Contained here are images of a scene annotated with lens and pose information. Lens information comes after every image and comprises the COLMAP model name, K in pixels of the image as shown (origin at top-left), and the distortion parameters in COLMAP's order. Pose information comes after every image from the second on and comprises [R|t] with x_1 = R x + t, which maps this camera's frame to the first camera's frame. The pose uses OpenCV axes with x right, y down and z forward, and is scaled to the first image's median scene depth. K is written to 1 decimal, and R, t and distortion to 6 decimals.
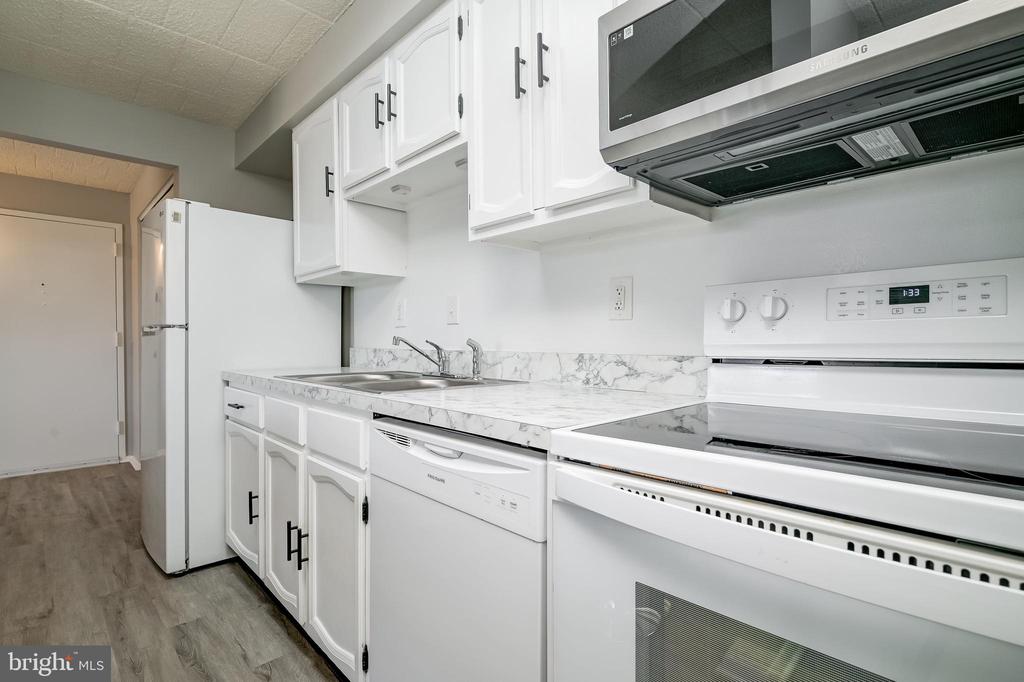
lens RADIAL K [[491.7, 0, 513.1], [0, 491.7, 336.8], [0, 0, 1]] dist [-0.009667, 0.000970]
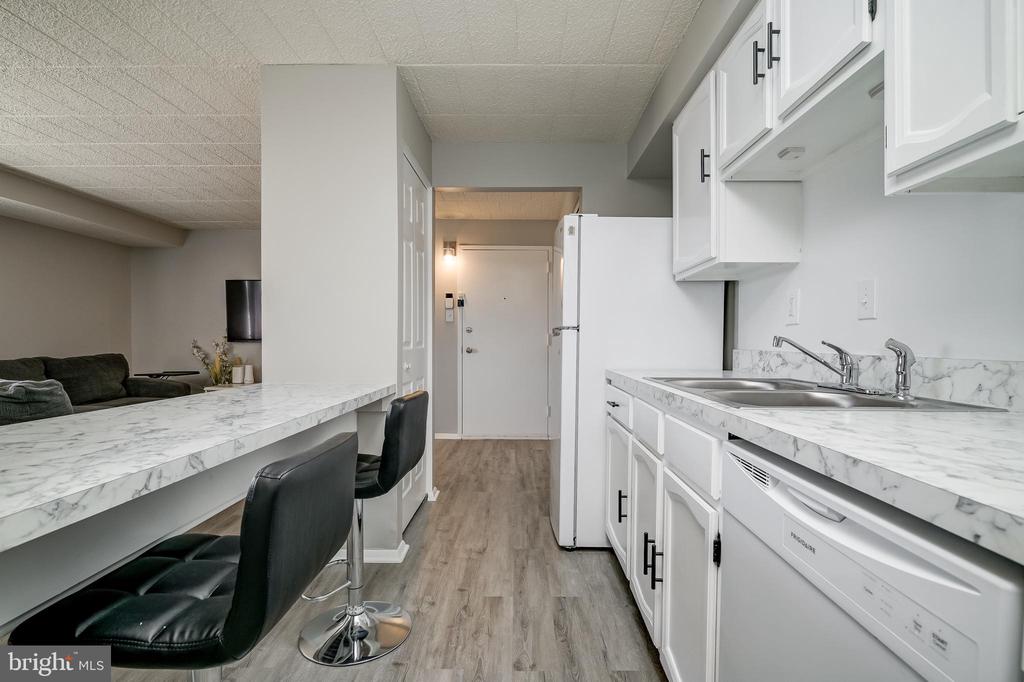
lens RADIAL K [[491.7, 0, 518.0], [0, 491.7, 346.2], [0, 0, 1]] dist [-0.009667, 0.000970]
pose [[0.713338, 0.010679, -0.700739, 0.018621], [0.001800, 0.999853, 0.017070, 0.001065], [0.700818, -0.013438, 0.713213, 0.125737]]
